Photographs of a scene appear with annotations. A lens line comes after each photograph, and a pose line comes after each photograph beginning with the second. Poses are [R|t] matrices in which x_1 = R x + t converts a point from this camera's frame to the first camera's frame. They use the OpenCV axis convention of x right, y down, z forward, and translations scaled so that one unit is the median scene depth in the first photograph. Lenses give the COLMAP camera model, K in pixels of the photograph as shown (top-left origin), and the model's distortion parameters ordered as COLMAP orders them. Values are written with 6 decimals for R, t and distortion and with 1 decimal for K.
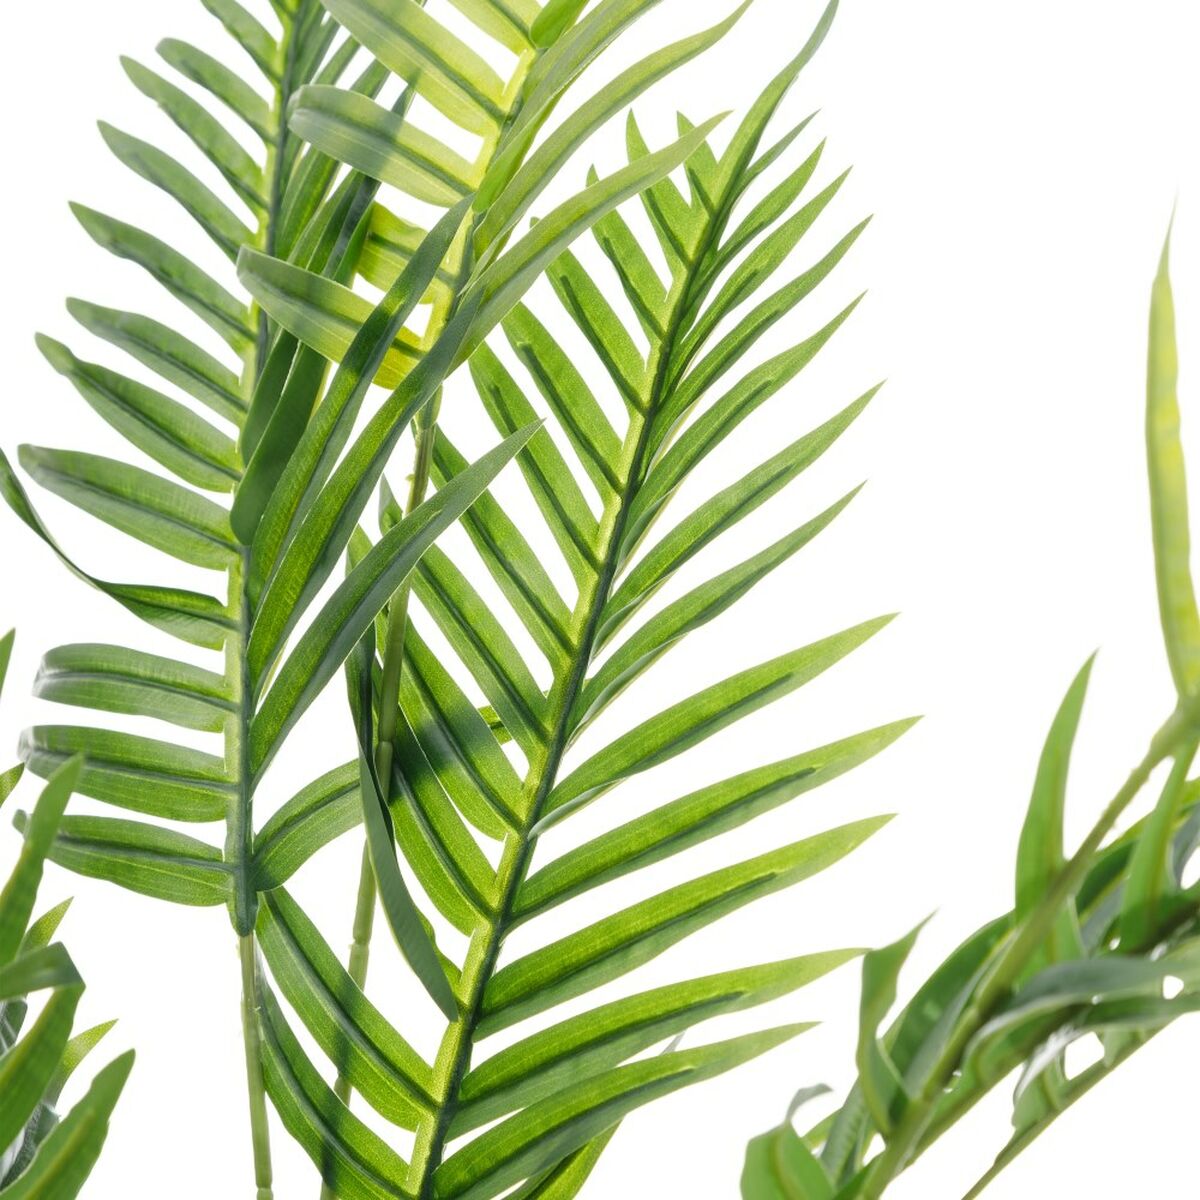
lens RADIAL K [[5572.3, 0, 599.7], [0, 5572.3, 600.0], [0, 0, 1]] dist [-0.526122, 0.000000]
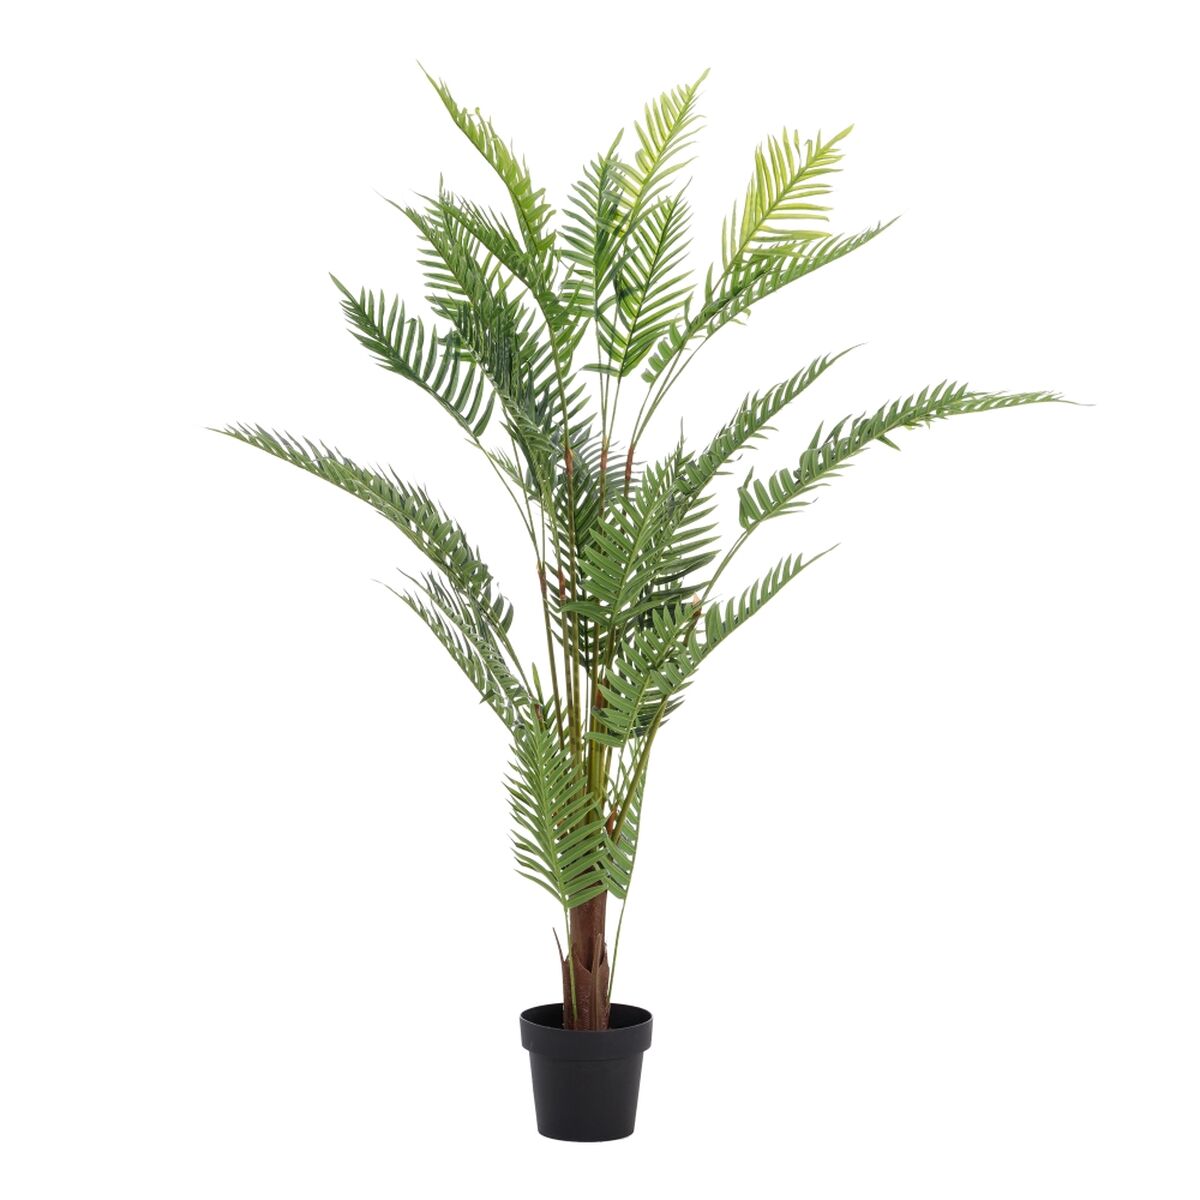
lens RADIAL K [[5572.3, 0, 600.0], [0, 5572.3, 600.1], [0, 0, 1]] dist [-0.526122, 0.000000]
pose [[0.999845, 0.010051, -0.014461, 0.035936], [-0.010206, 0.999891, -0.010682, 0.445692], [0.014352, 0.010828, 0.999838, -5.368928]]
